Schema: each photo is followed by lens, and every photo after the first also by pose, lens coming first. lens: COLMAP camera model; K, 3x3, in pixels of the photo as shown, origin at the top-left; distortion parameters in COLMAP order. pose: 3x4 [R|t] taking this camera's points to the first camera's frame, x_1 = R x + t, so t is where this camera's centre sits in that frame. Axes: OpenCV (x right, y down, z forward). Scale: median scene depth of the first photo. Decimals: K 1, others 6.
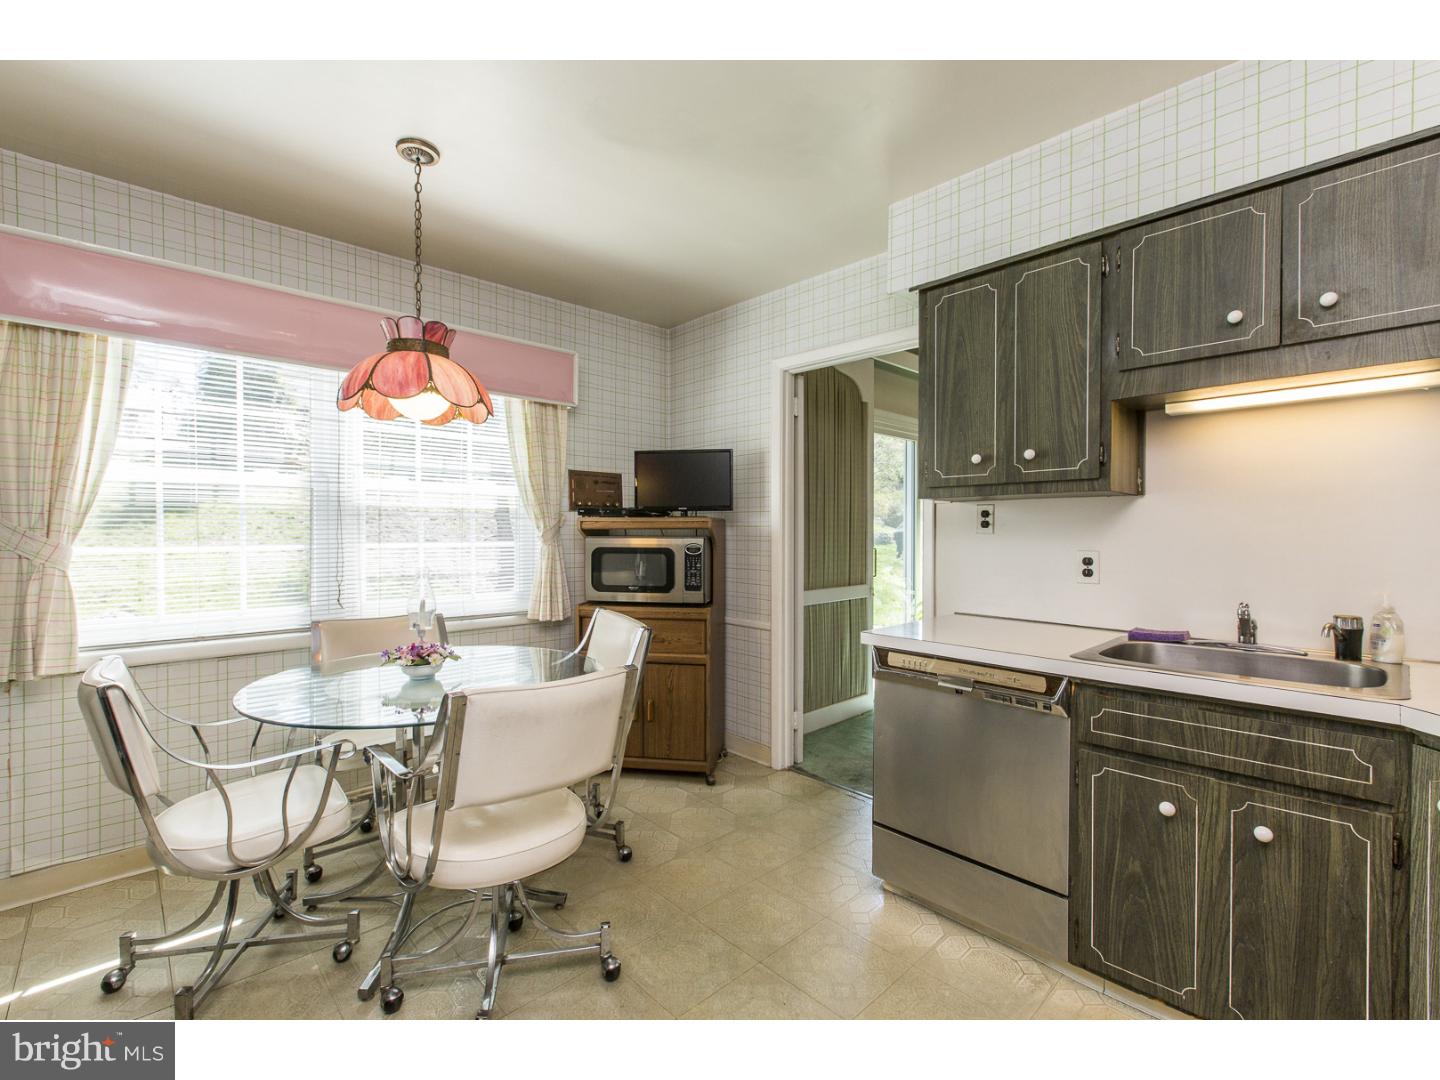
lens RADIAL K [[641.0, 0, 712.3], [0, 641.0, 538.5], [0, 0, 1]] dist [0.002097, 0.000486]
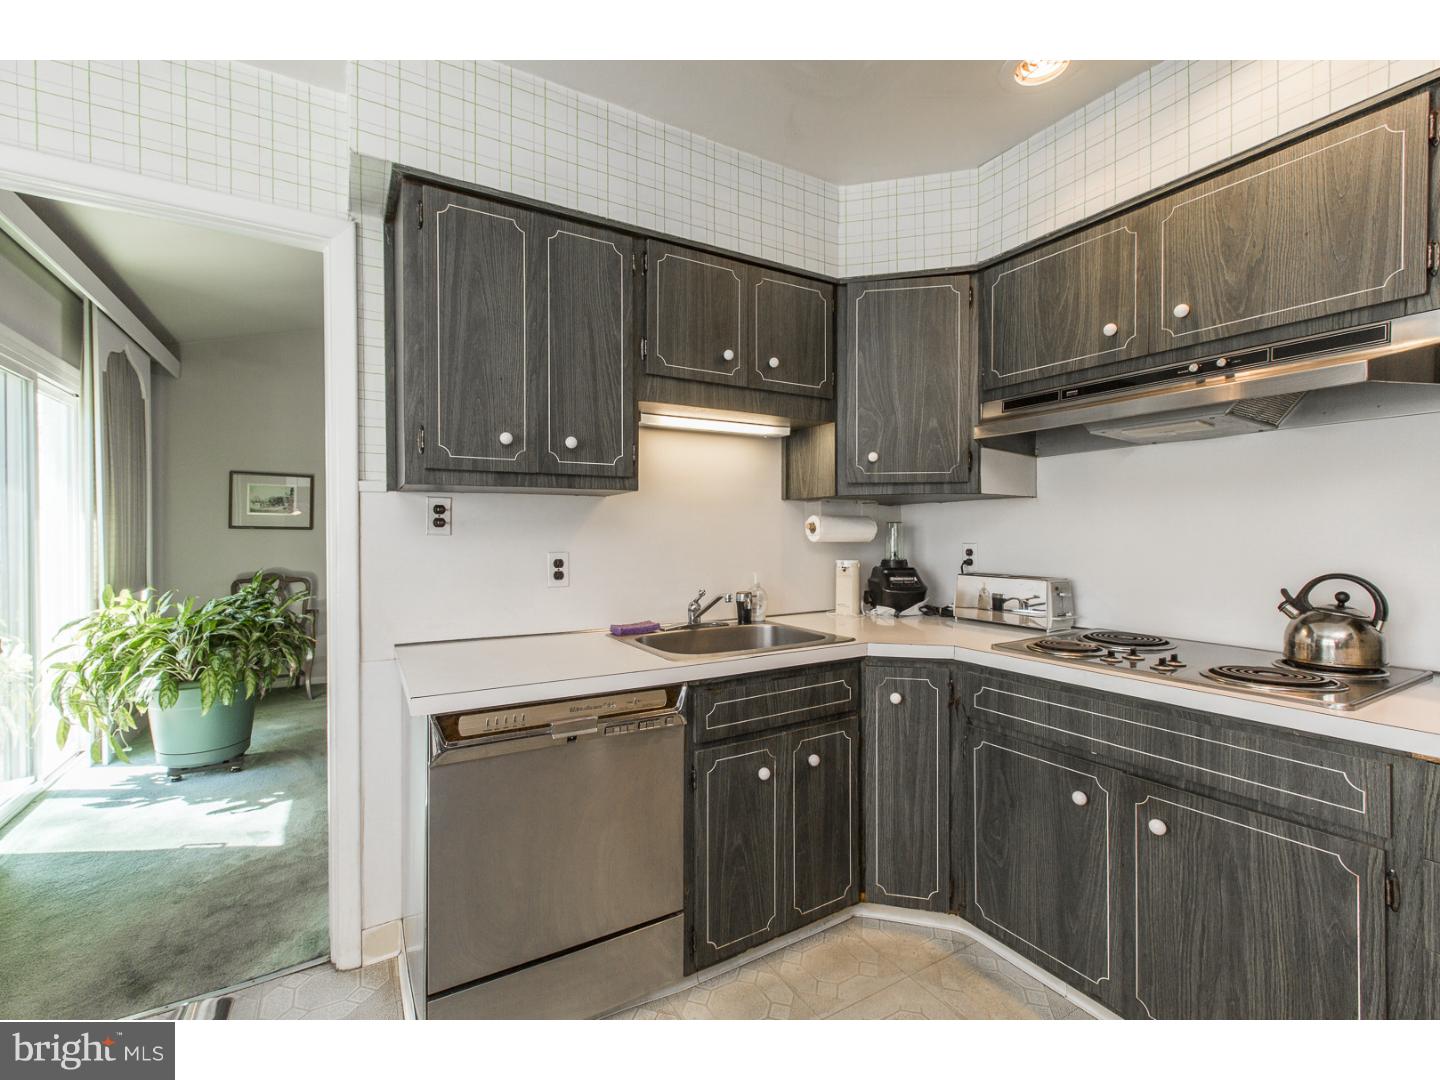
lens RADIAL K [[641.0, 0, 720.3], [0, 641.0, 537.8], [0, 0, 1]] dist [0.002097, 0.000486]
pose [[0.209968, -0.010405, 0.977653, -0.329683], [0.014043, 0.999872, 0.007625, -0.006562], [-0.977607, 0.012128, 0.210087, 0.655124]]
